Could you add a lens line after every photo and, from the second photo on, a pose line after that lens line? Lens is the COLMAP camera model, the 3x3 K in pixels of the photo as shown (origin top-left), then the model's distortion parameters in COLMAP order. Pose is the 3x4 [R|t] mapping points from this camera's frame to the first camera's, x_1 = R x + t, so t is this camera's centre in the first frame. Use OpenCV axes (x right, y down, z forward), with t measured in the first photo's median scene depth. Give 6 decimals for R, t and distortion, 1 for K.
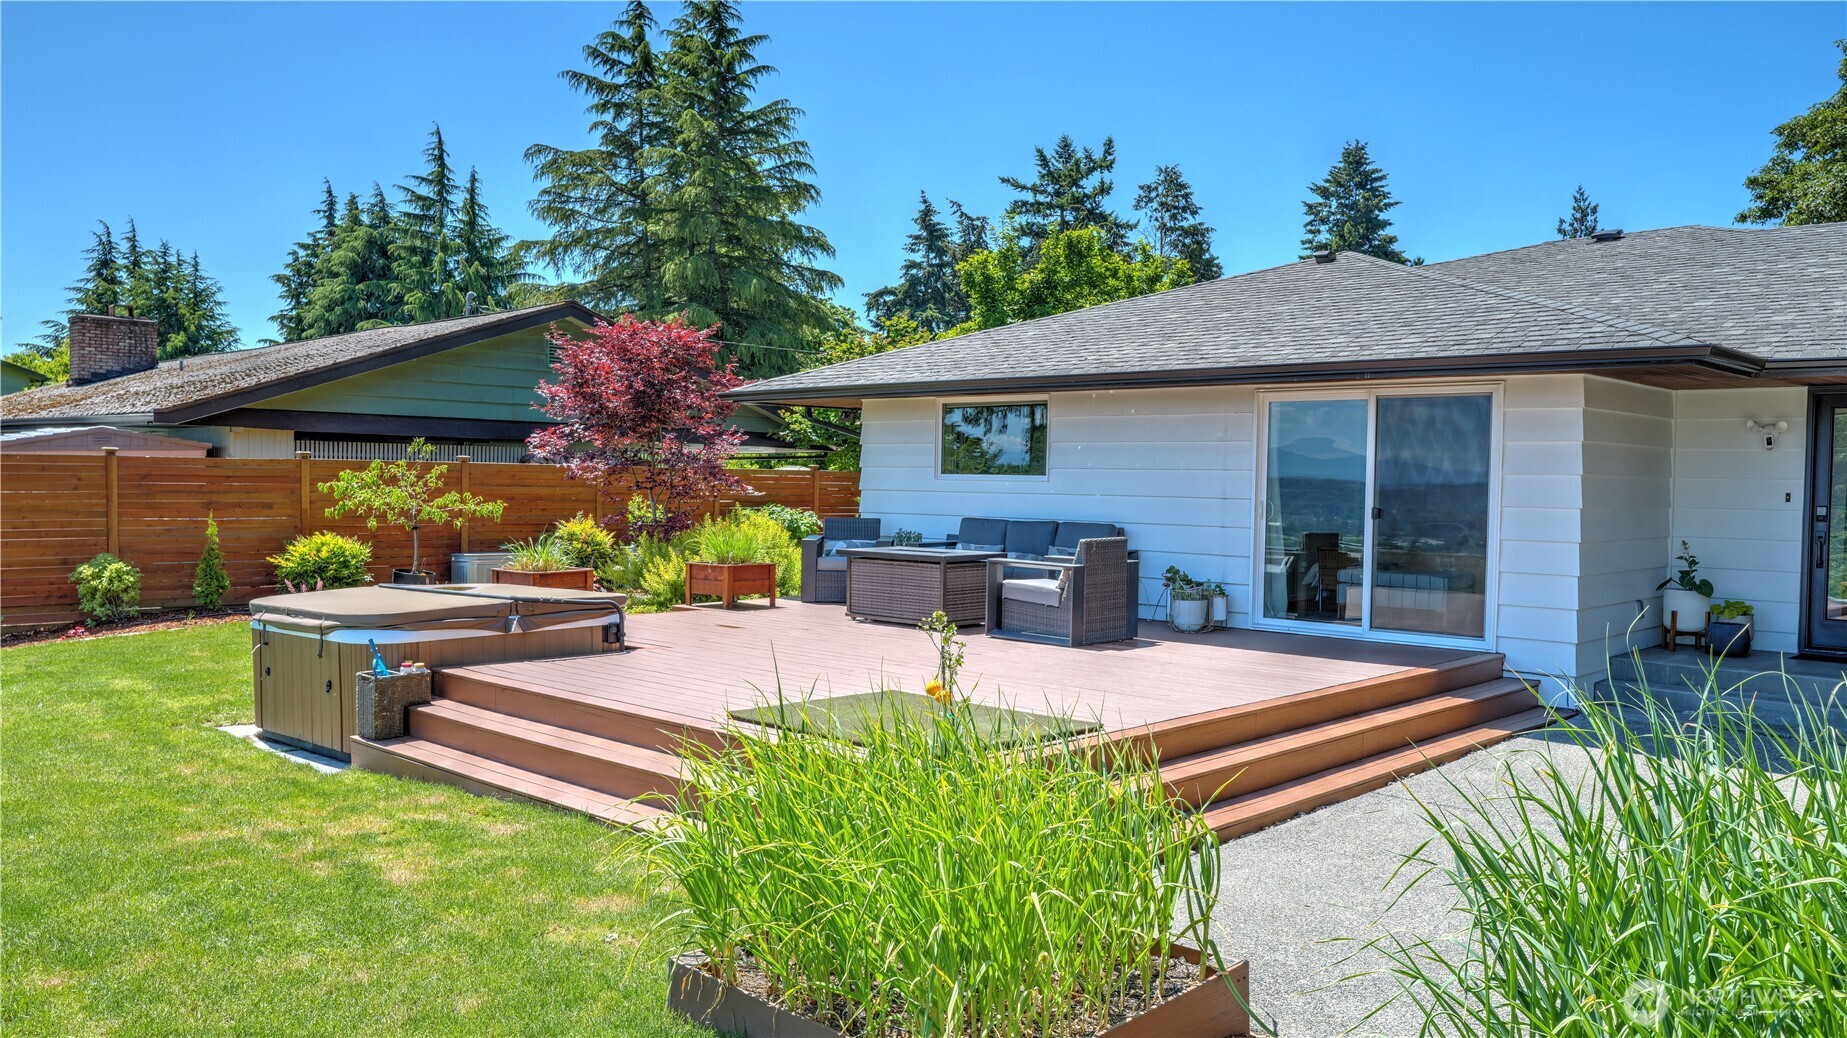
lens RADIAL K [[1405.8, 0, 911.6], [0, 1405.8, 509.1], [0, 0, 1]] dist [-0.039744, 0.042390]
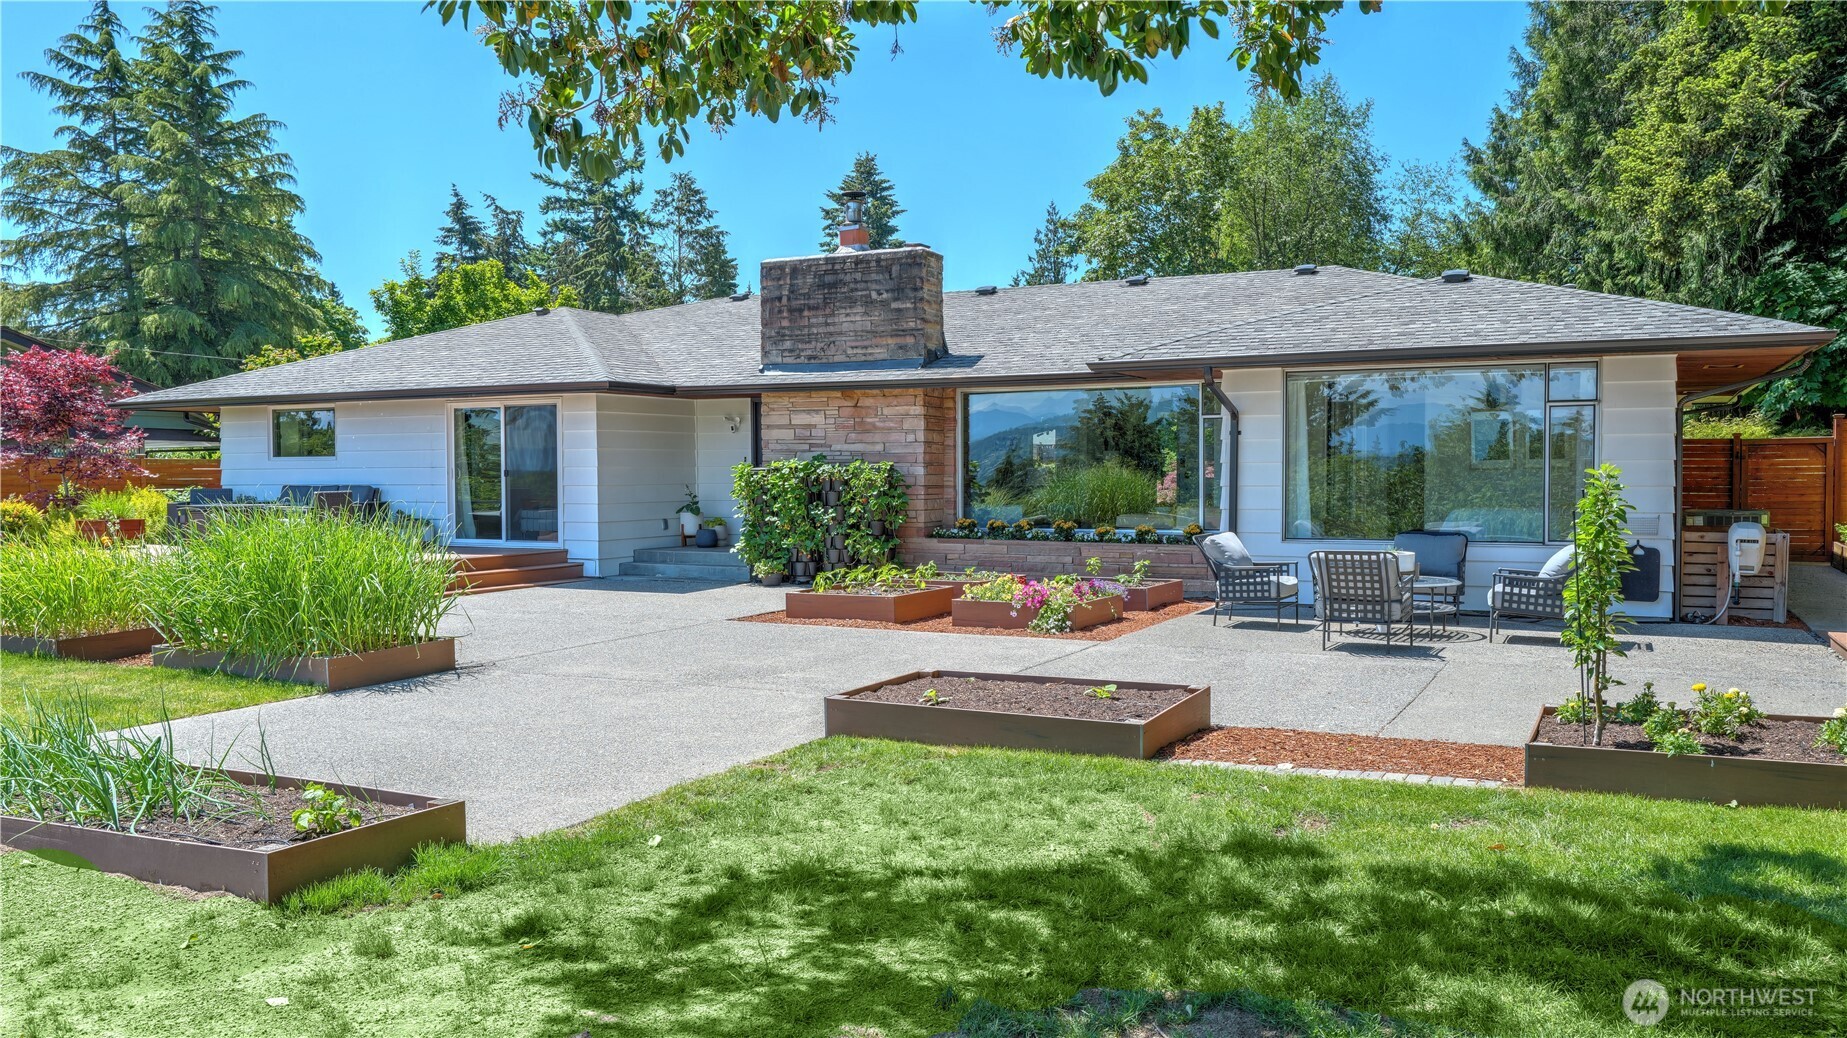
lens RADIAL K [[1405.8, 0, 938.8], [0, 1405.8, 528.7], [0, 0, 1]] dist [-0.039744, 0.042390]
pose [[0.952328, -0.034676, 0.303098, 0.064442], [0.027701, 0.999244, 0.027285, 0.008040], [-0.303815, -0.017588, 0.952569, -0.166983]]
